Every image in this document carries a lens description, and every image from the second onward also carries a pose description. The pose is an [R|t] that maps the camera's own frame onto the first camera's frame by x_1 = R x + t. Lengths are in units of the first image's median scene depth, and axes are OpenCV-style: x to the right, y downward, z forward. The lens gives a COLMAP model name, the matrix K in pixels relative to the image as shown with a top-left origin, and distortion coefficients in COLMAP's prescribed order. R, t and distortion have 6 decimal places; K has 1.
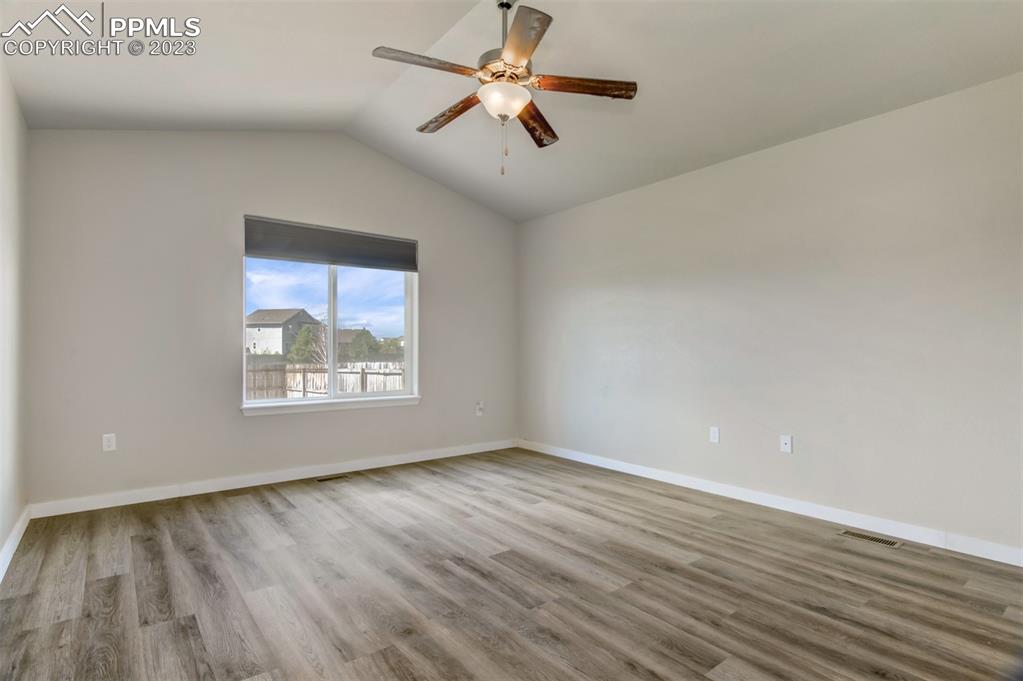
lens RADIAL K [[512.5, 0, 512.4], [0, 512.5, 347.5], [0, 0, 1]] dist [-0.002688, -0.001126]
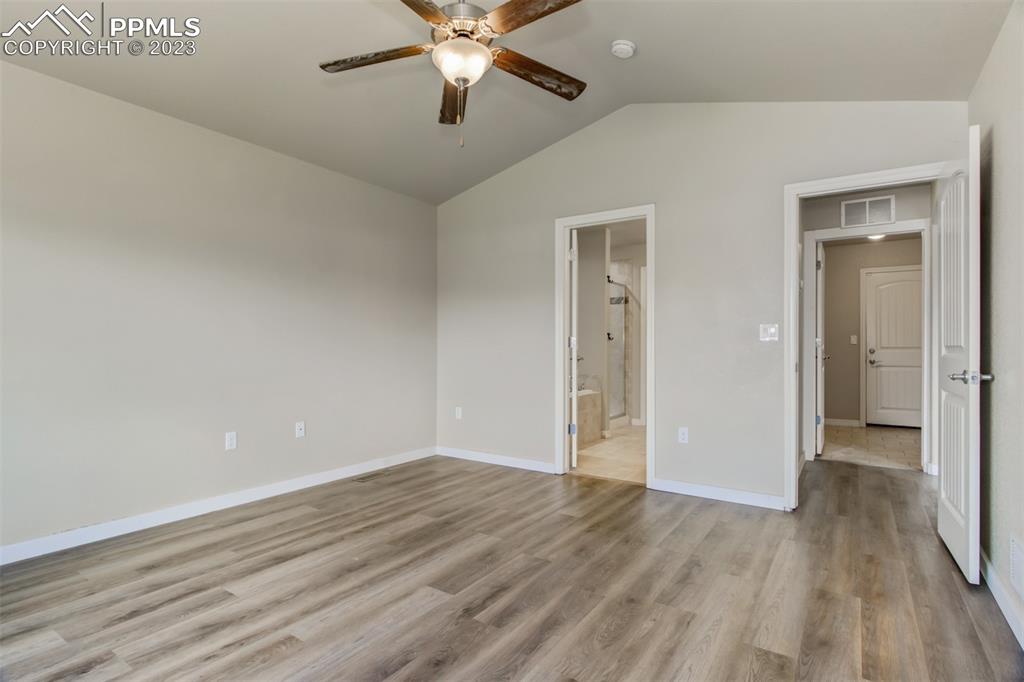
lens RADIAL K [[513.0, 0, 512.9], [0, 513.0, 348.0], [0, 0, 1]] dist [-0.002688, -0.001126]
pose [[-0.308114, -0.005417, 0.951334, -0.814129], [-0.007771, 0.999965, 0.003177, 0.004575], [-0.951318, -0.006414, -0.308145, 1.099054]]
